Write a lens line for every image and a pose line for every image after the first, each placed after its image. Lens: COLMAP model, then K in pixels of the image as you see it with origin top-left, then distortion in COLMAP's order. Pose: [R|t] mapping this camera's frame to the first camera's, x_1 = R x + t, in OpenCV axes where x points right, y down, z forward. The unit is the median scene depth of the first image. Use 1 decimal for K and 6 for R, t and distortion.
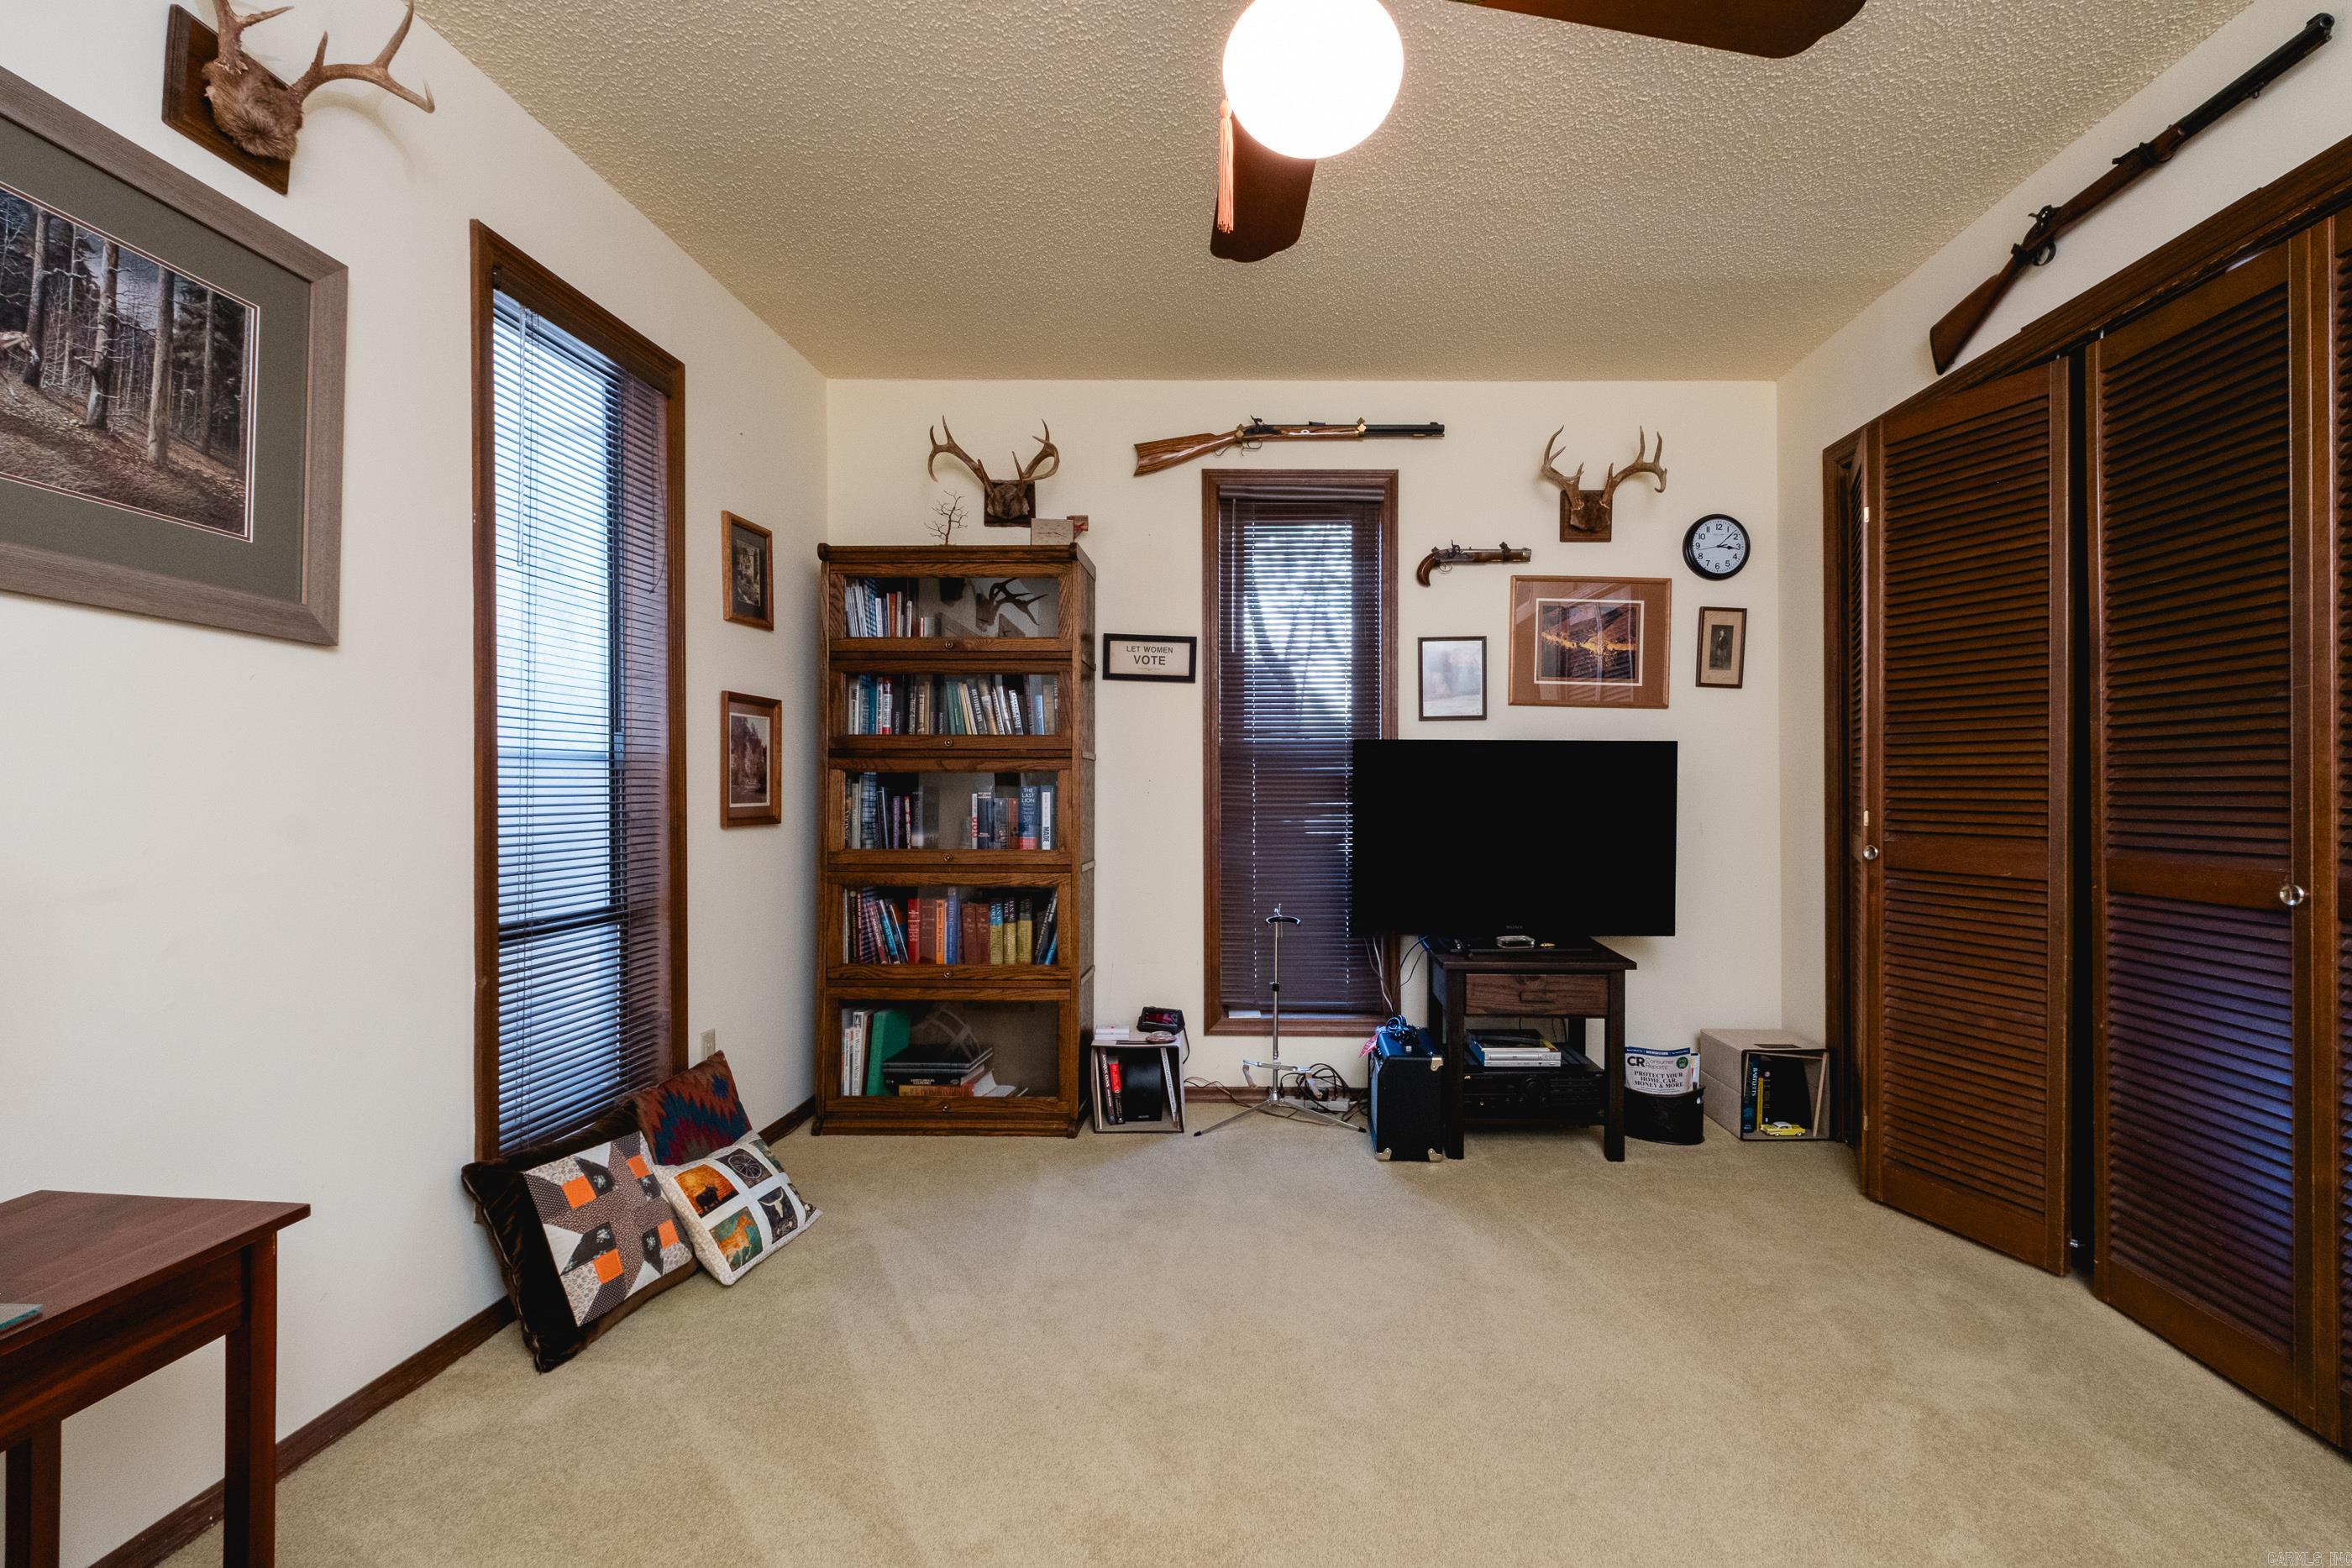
lens RADIAL K [[1013.2, 0, 1185.5], [0, 1013.2, 780.9], [0, 0, 1]] dist [0.003632, -0.000634]
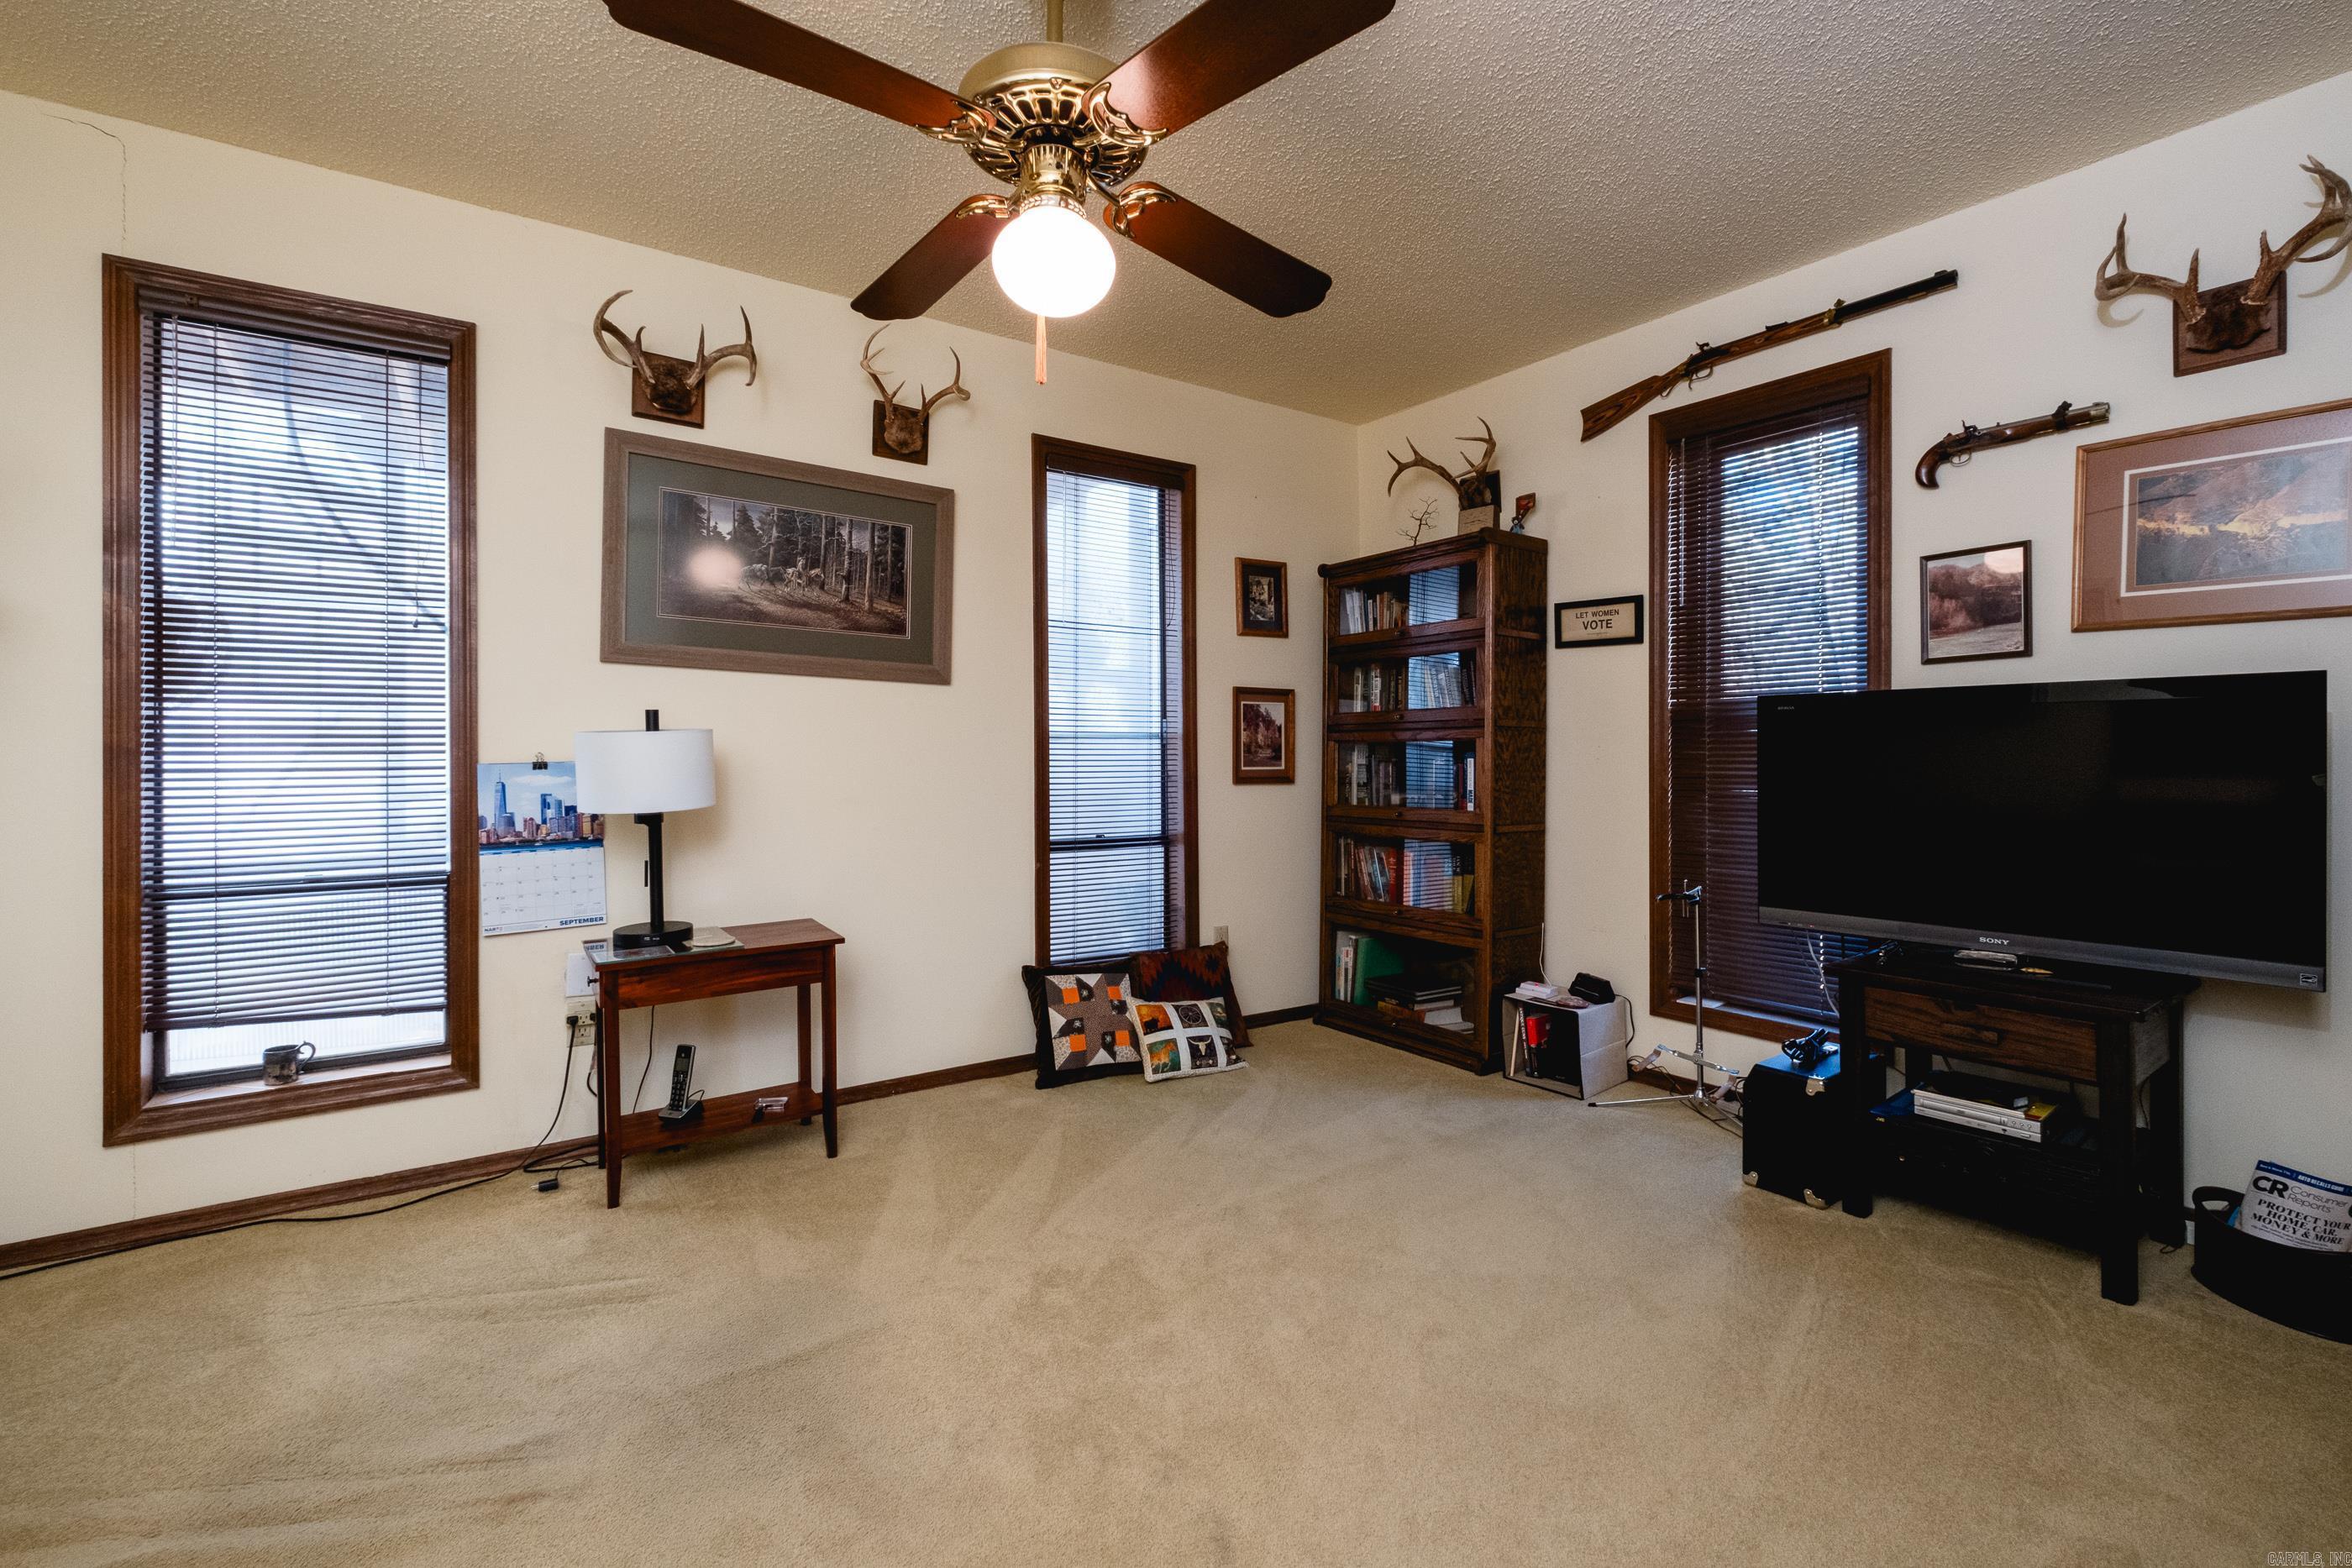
lens RADIAL K [[976.5, 0, 1176.2], [0, 976.5, 763.5], [0, 0, 1]] dist [0.000675, -0.002887]
pose [[0.607931, 0.001257, -0.793989, 0.531920], [0.007308, 0.999948, 0.007179, 0.007109], [0.793956, -0.010166, 0.607890, 0.107440]]
